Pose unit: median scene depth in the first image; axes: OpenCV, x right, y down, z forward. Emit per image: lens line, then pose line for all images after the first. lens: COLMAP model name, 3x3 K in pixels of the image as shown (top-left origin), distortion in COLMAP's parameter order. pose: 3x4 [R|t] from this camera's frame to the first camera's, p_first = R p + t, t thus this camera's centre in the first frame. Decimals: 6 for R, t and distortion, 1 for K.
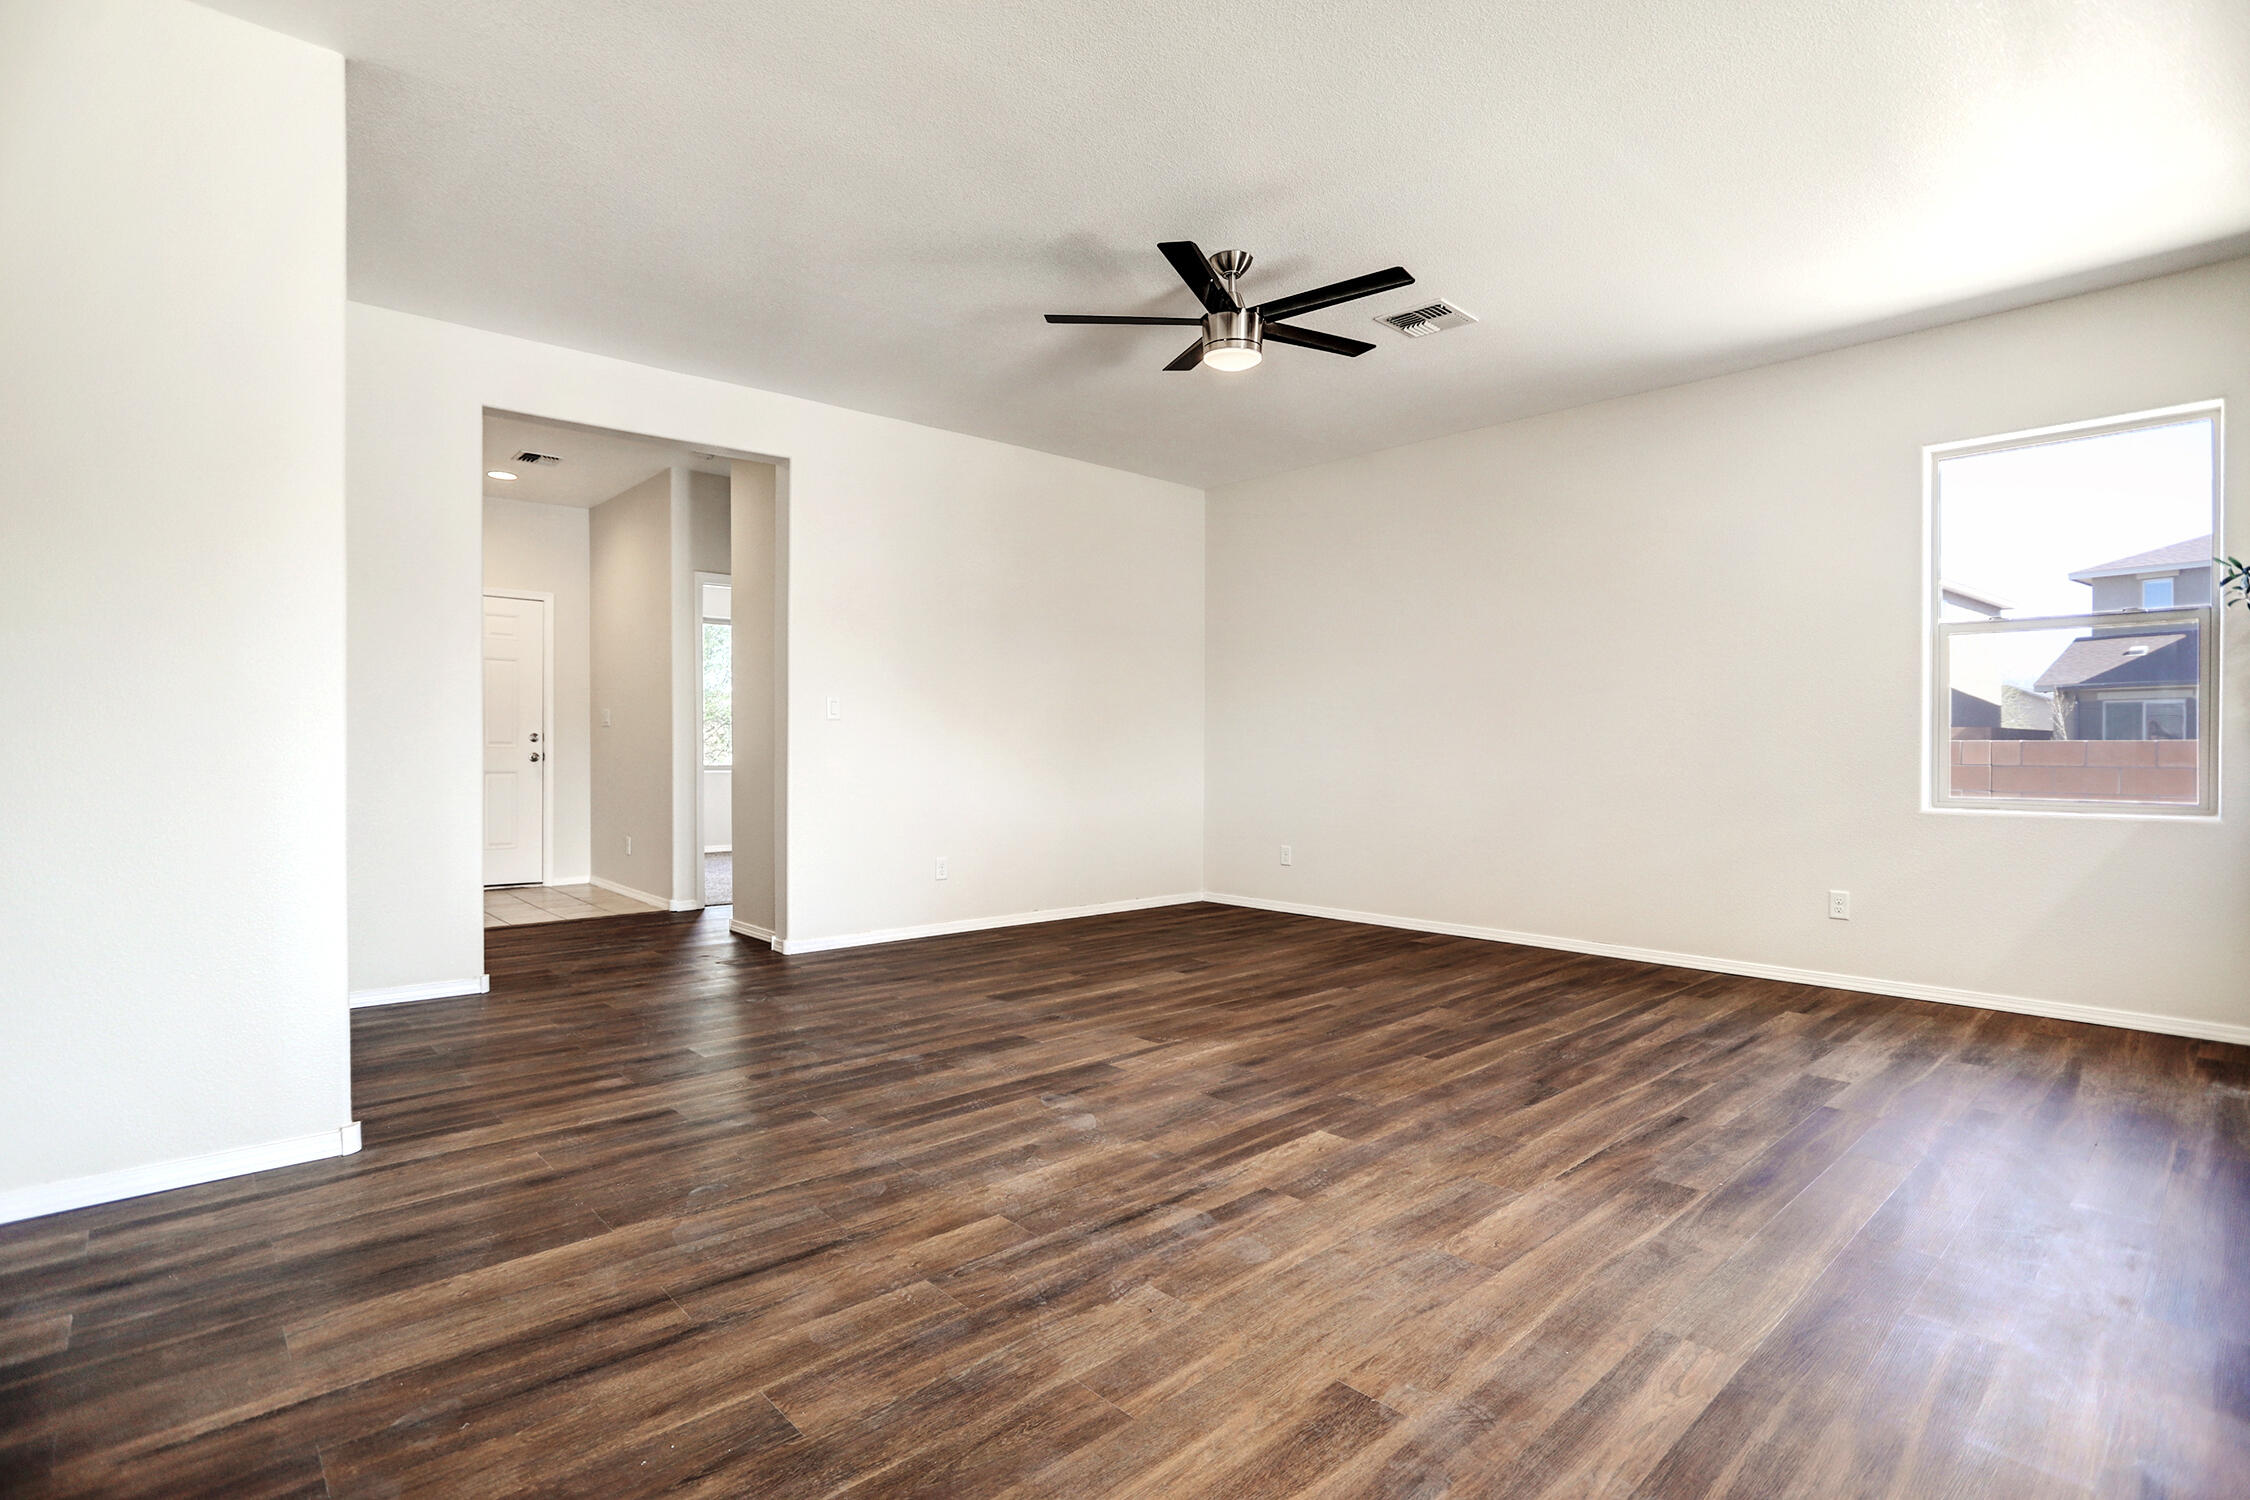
lens RADIAL K [[1091.5, 0, 1122.4], [0, 1091.5, 750.5], [0, 0, 1]] dist [-0.070025, 0.025018]
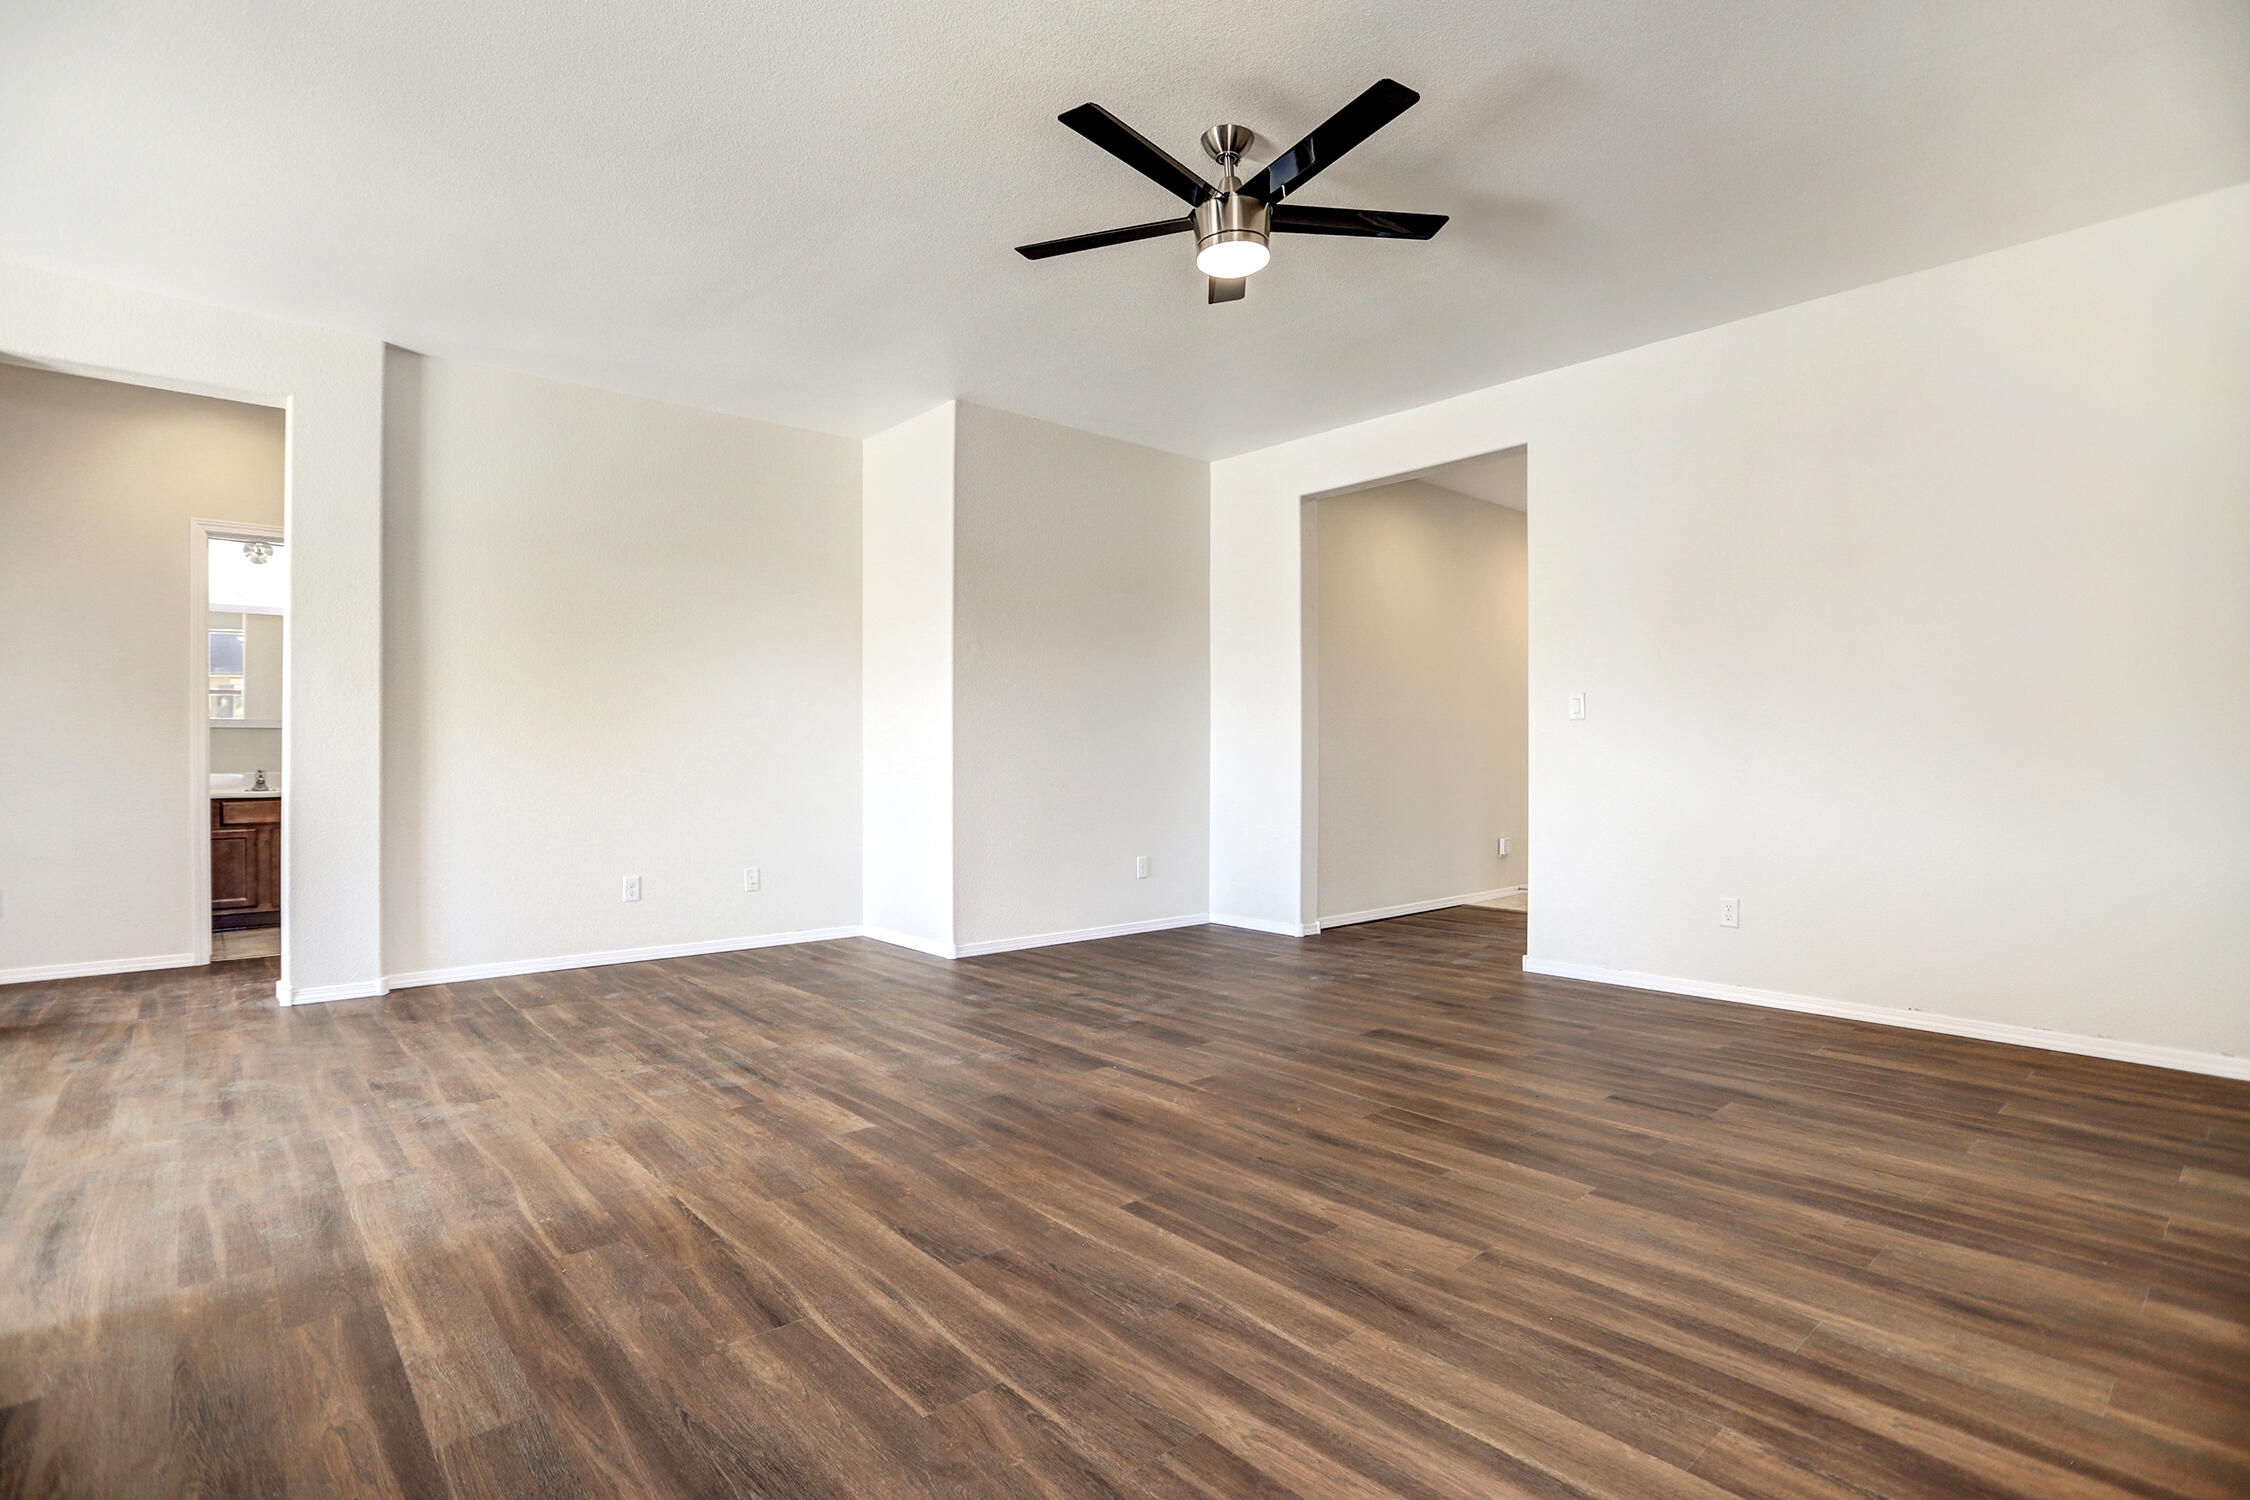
lens RADIAL K [[1091.5, 0, 1122.4], [0, 1091.5, 750.5], [0, 0, 1]] dist [-0.070025, 0.025018]
pose [[-0.018448, -0.006064, -0.999811, 1.147370], [0.000833, 0.999981, -0.006081, 0.004409], [0.999829, -0.000945, -0.018442, 1.198925]]
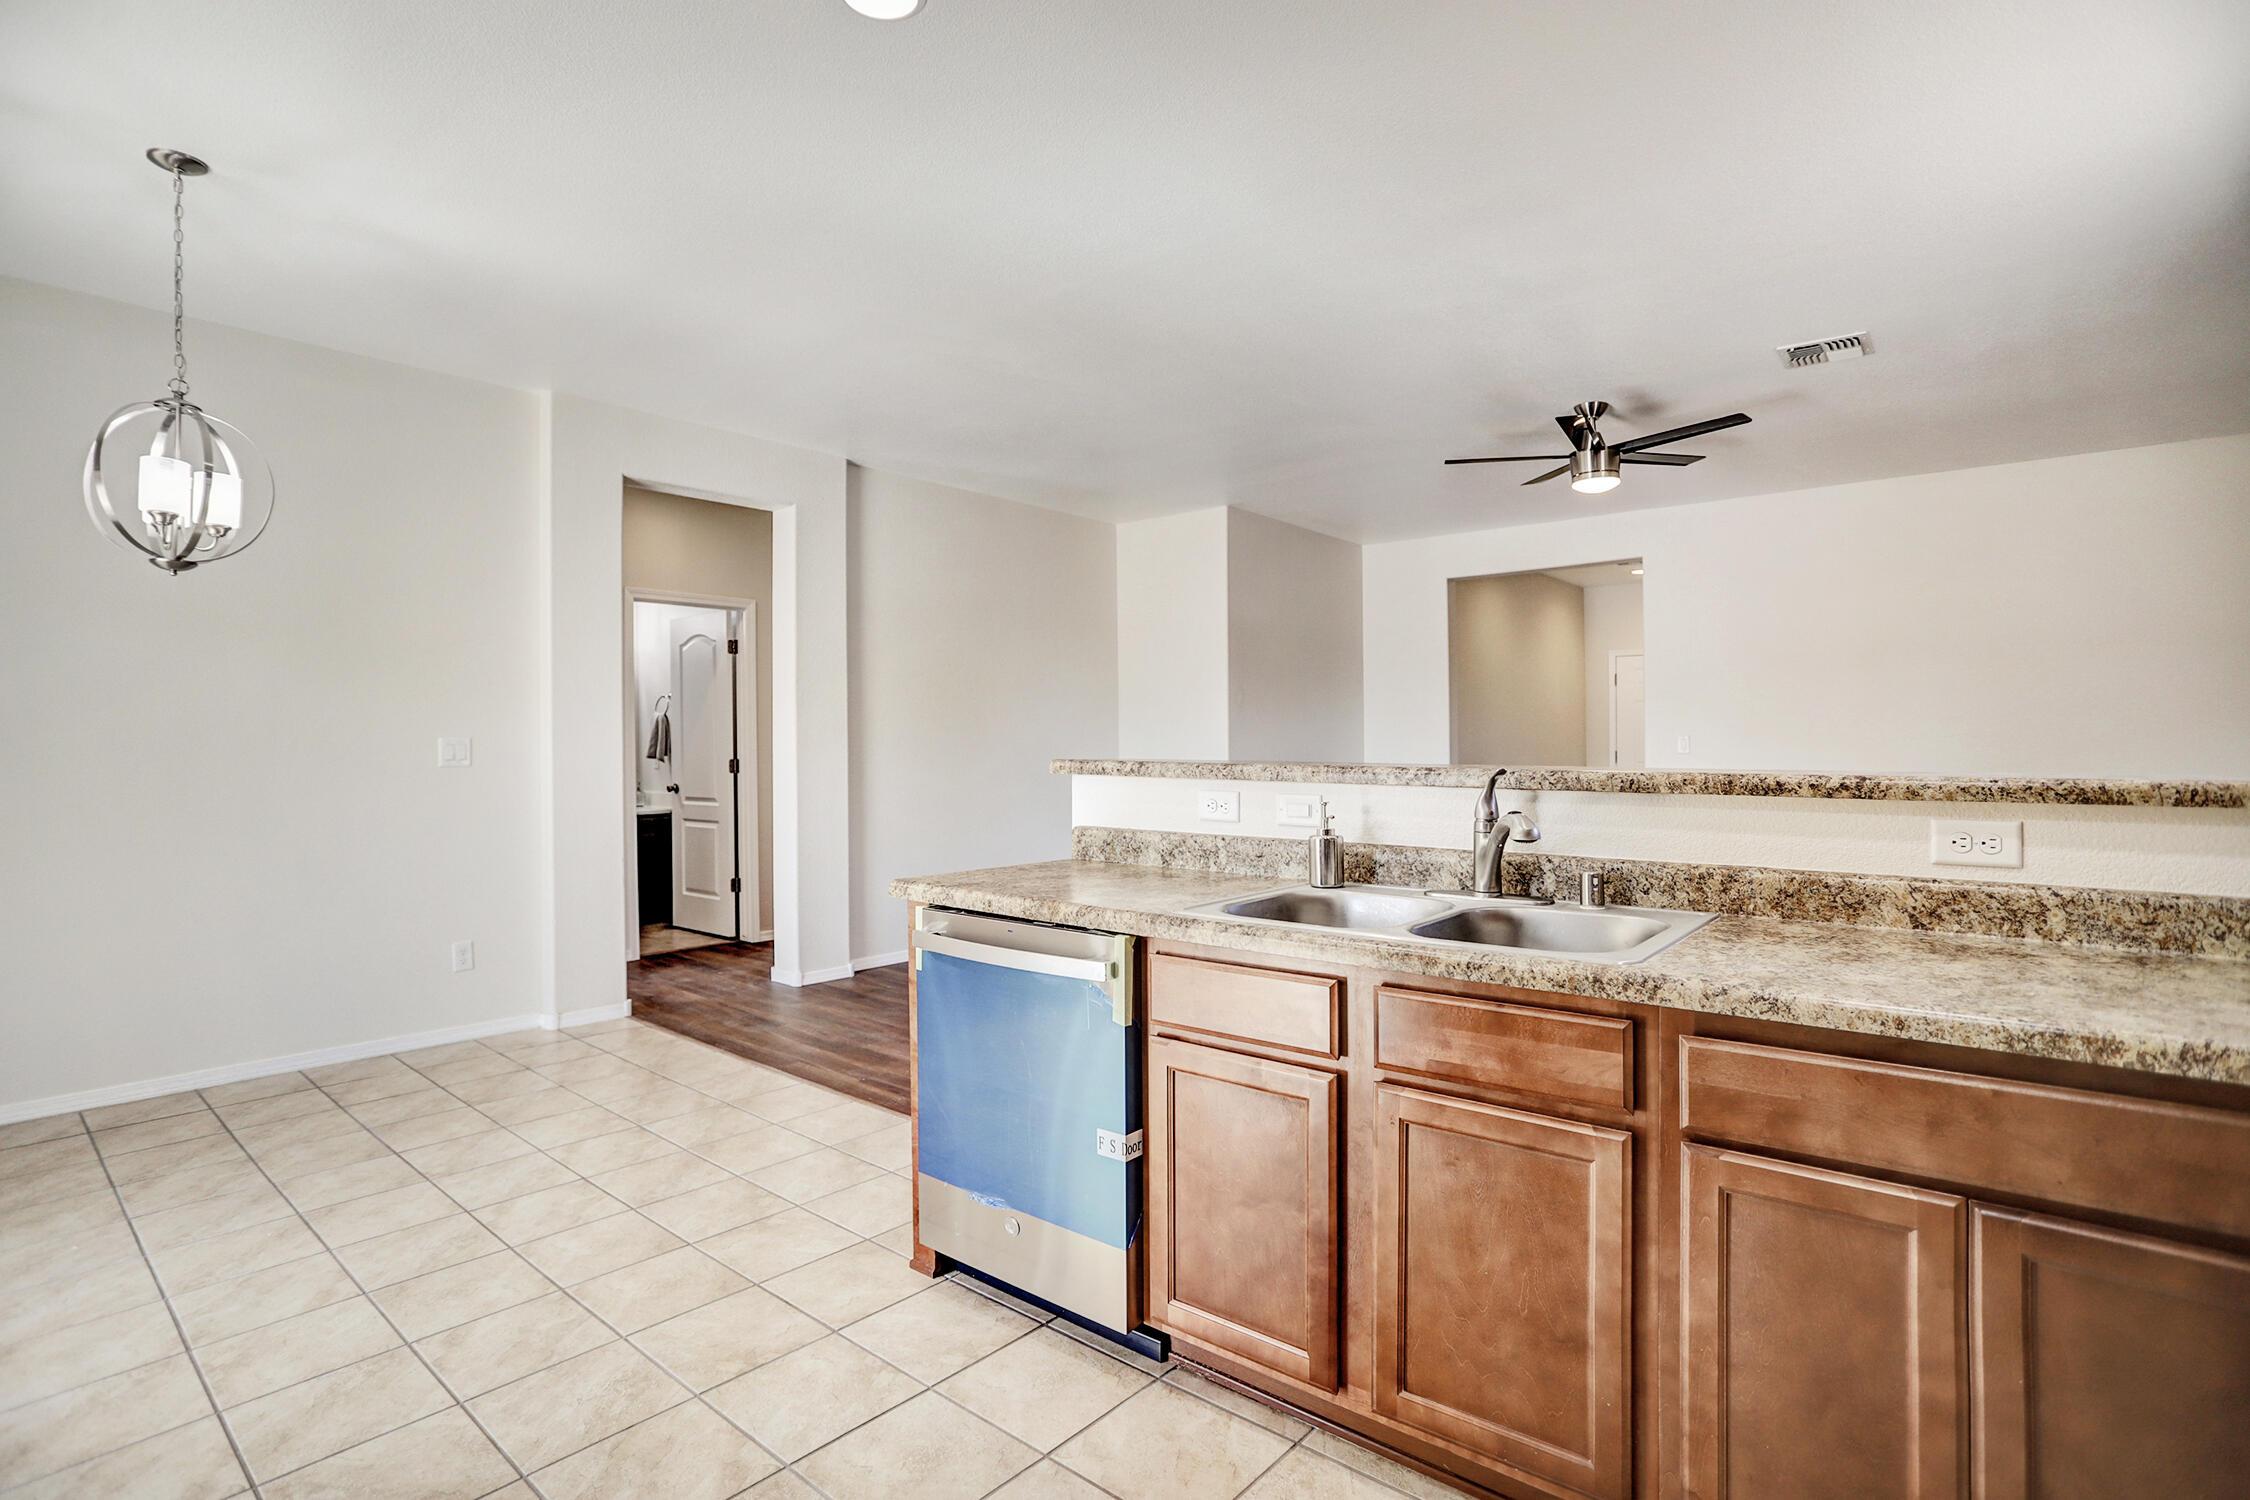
lens RADIAL K [[1084.0, 0, 1093.8], [0, 1084.0, 750.4], [0, 0, 1]] dist [-0.057451, 0.030344]
pose [[0.105765, -0.002412, -0.994388, 1.639701], [0.001631, 0.999996, -0.002252, -0.059492], [0.994390, -0.001383, 0.105769, 0.353838]]
